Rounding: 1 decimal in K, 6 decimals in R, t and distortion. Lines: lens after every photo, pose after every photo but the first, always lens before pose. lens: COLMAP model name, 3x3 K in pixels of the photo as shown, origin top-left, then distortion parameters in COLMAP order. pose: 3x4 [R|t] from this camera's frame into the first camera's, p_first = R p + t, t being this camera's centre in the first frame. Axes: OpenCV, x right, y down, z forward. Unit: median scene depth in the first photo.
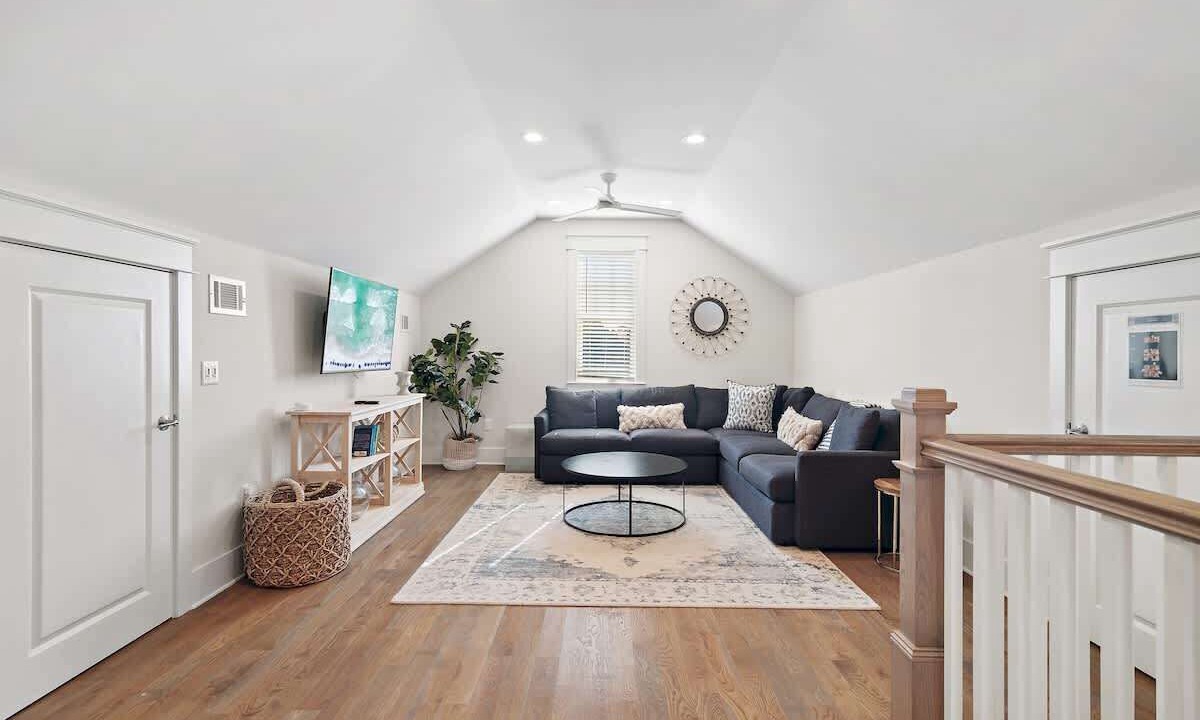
lens RADIAL K [[586.7, 0, 606.4], [0, 586.7, 356.4], [0, 0, 1]] dist [0.016734, -0.000279]
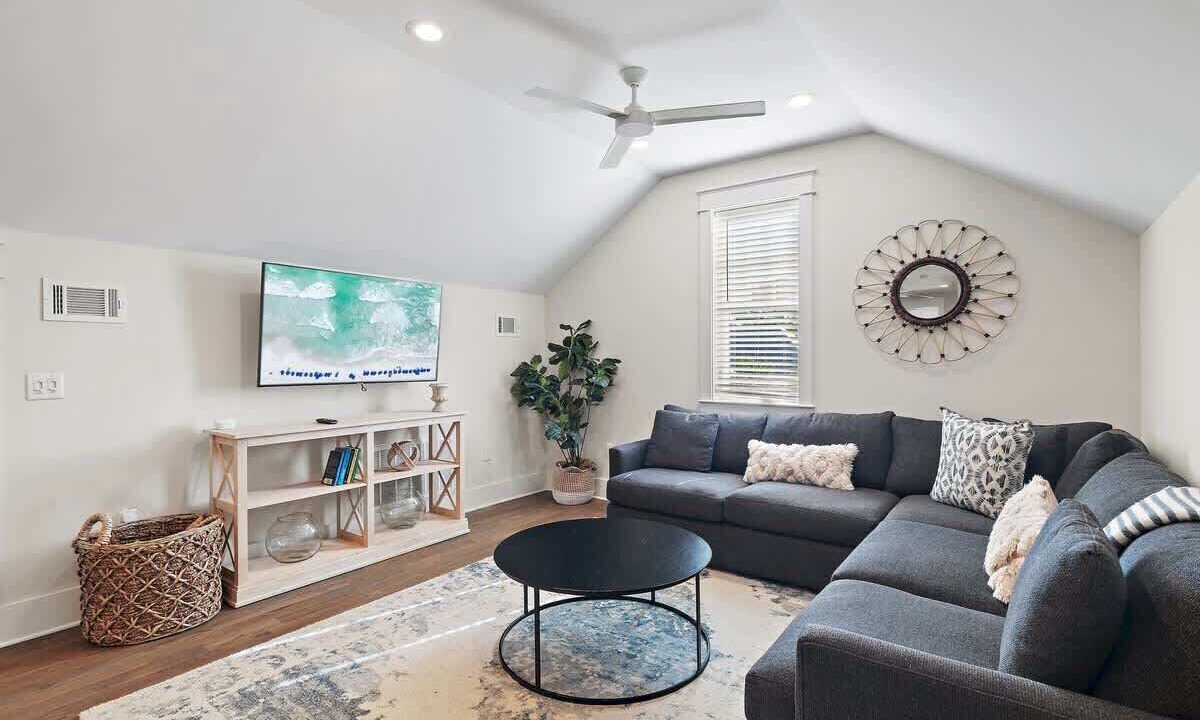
lens RADIAL K [[586.7, 0, 596.5], [0, 586.7, 359.7], [0, 0, 1]] dist [0.016734, -0.000279]
pose [[0.801020, -0.007336, -0.598593, 0.280878], [0.004853, 0.999972, -0.005761, -0.001329], [0.598618, 0.001709, 0.801032, 0.393849]]
